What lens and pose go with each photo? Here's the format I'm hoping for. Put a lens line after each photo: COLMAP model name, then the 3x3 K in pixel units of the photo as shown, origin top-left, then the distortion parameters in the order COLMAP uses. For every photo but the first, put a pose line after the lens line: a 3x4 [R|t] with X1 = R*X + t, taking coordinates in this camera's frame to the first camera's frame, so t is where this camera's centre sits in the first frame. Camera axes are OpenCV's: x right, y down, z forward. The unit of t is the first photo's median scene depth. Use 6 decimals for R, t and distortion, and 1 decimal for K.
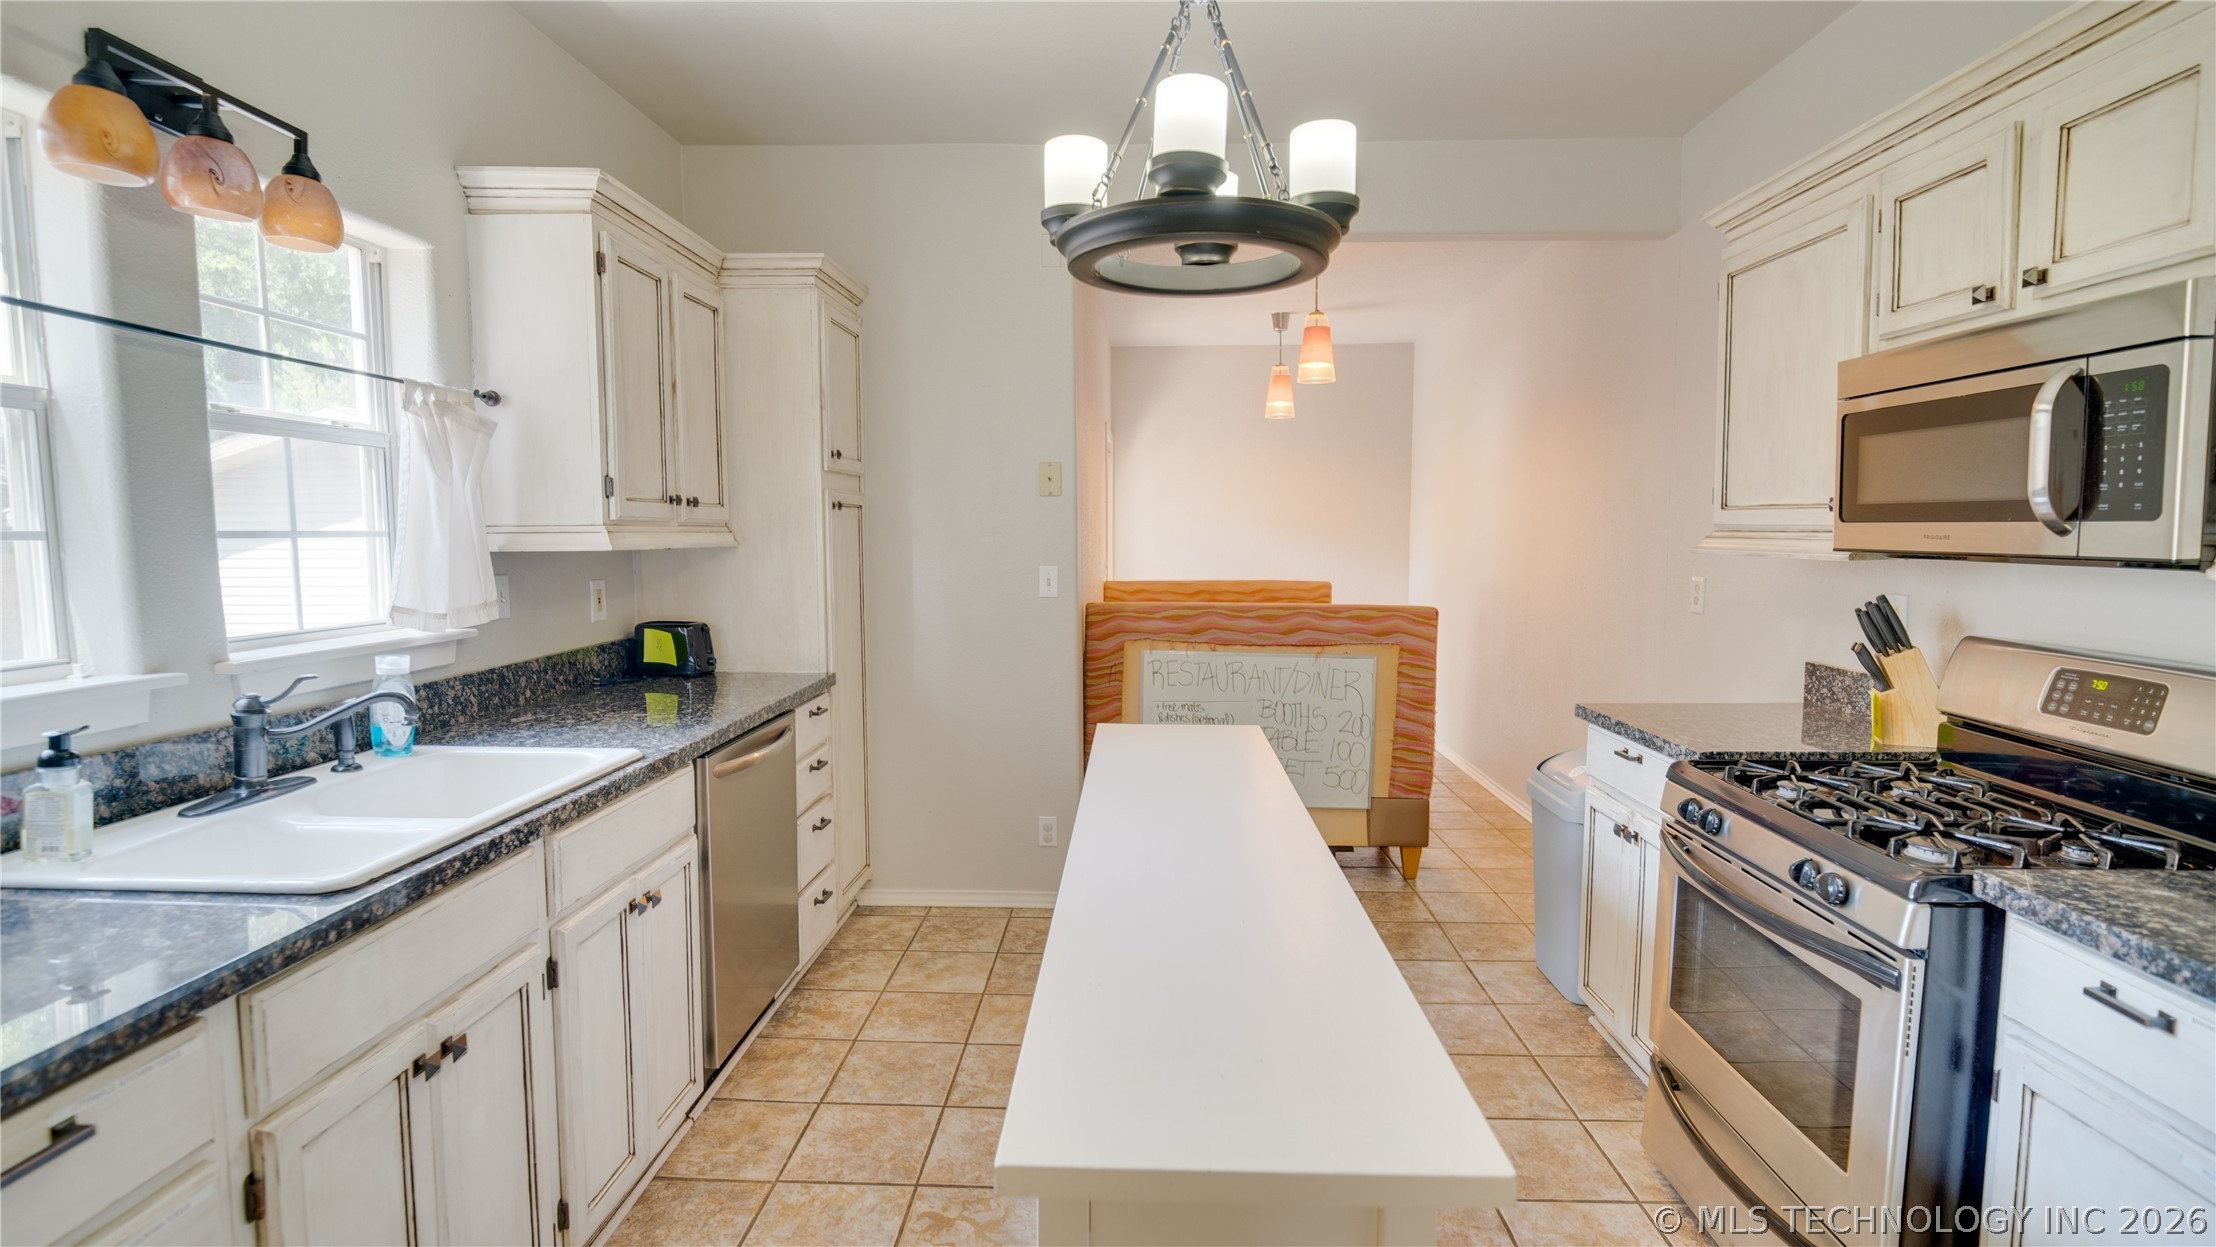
lens RADIAL K [[1053.3, 0, 1108.0], [0, 1053.3, 623.5], [0, 0, 1]] dist [0.000209, -0.000435]
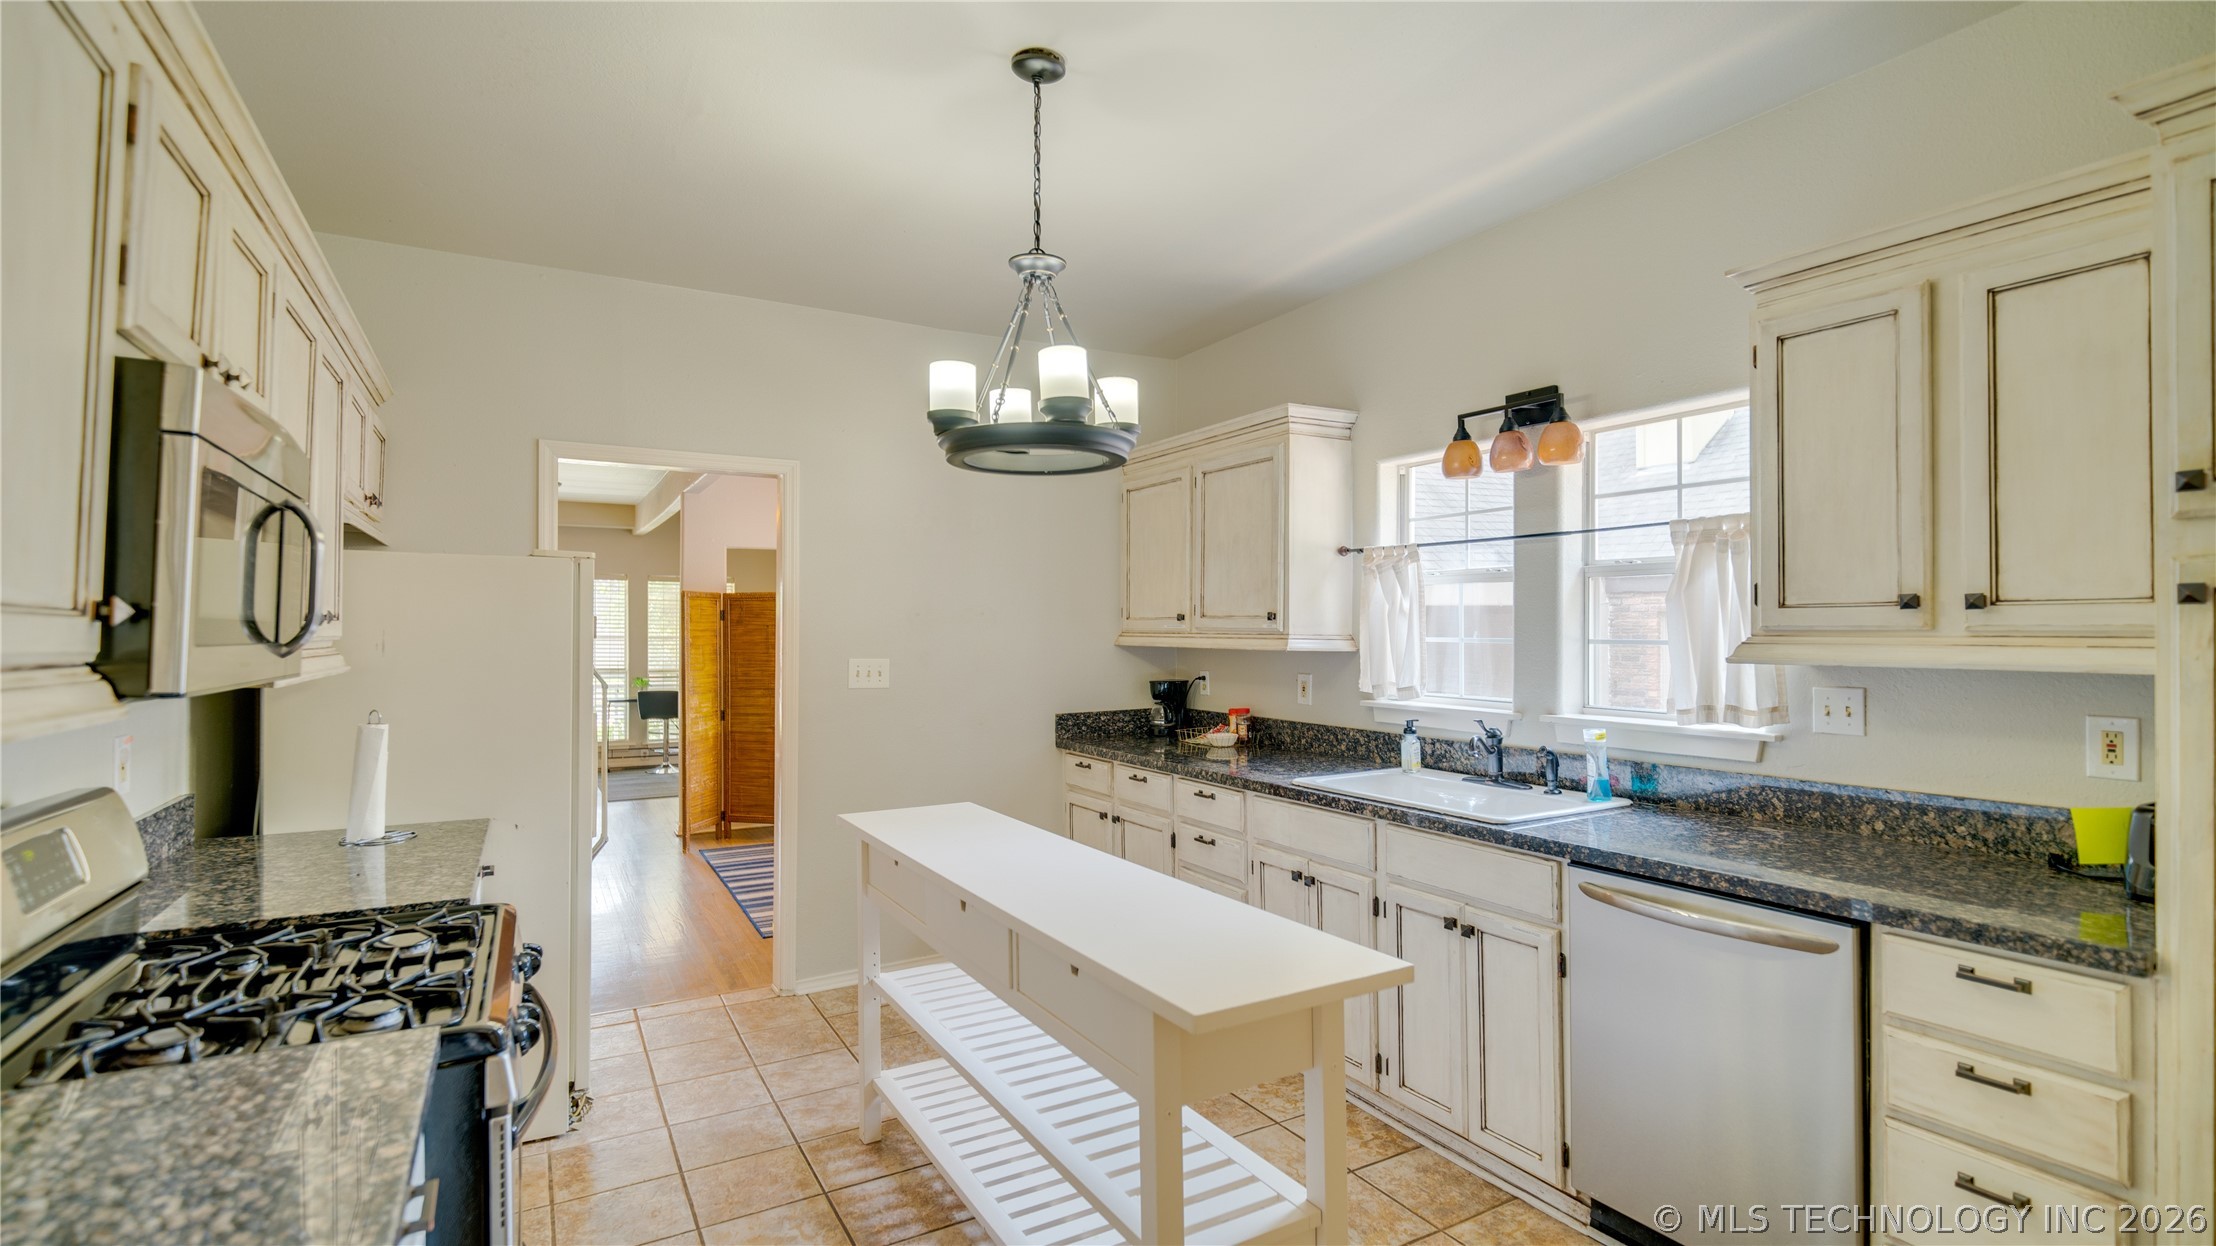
lens RADIAL K [[1053.3, 0, 1108.0], [0, 1053.3, 623.0], [0, 0, 1]] dist [0.000209, -0.000435]
pose [[-0.856125, -0.002463, -0.516762, 0.506001], [-0.043714, 0.996750, 0.067670, -0.148542], [0.514916, 0.080524, -0.853450, 1.558073]]
